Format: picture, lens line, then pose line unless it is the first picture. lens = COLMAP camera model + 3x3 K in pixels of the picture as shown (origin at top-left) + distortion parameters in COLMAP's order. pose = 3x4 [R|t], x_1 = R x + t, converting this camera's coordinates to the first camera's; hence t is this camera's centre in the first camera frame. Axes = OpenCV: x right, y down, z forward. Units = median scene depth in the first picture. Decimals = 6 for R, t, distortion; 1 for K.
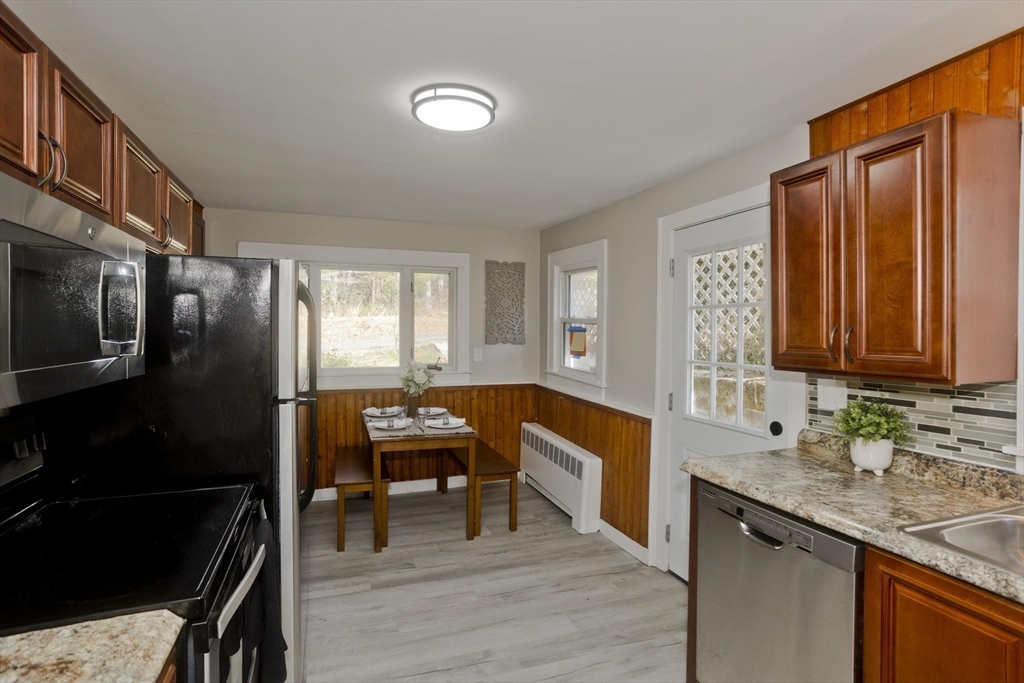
lens RADIAL K [[492.0, 0, 514.4], [0, 492.0, 336.8], [0, 0, 1]] dist [-0.055333, 0.033555]
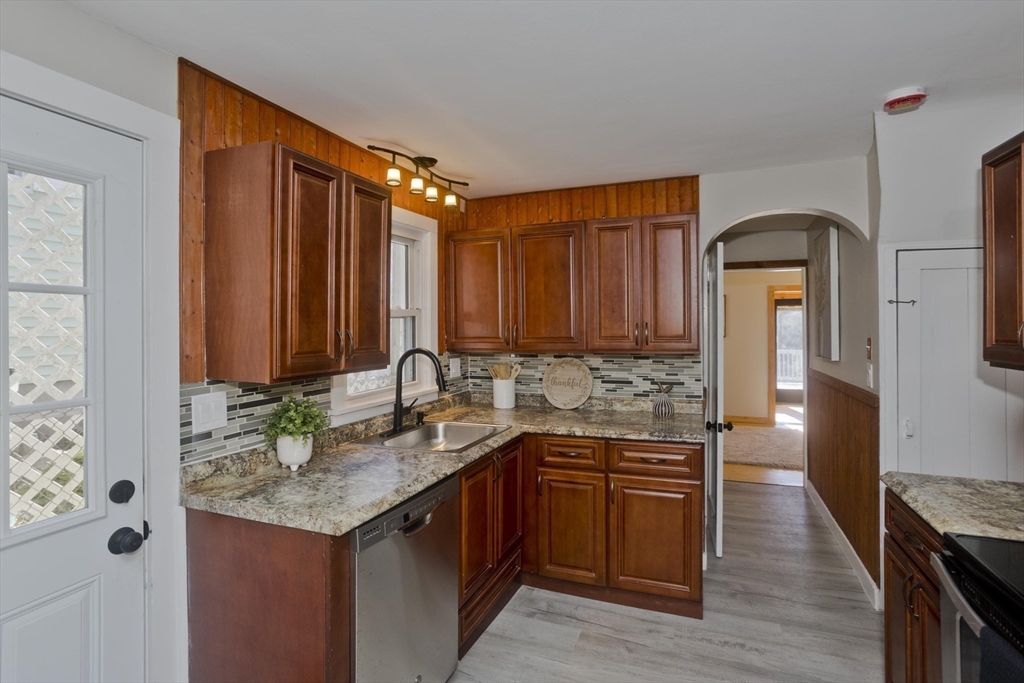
lens RADIAL K [[507.1, 0, 515.8], [0, 507.1, 318.7], [0, 0, 1]] dist [-0.048338, 0.037810]
pose [[-0.752748, 0.013329, 0.658174, -0.195005], [0.010516, 0.999911, -0.008223, -0.017487], [-0.658224, 0.000731, -0.752821, 0.825771]]
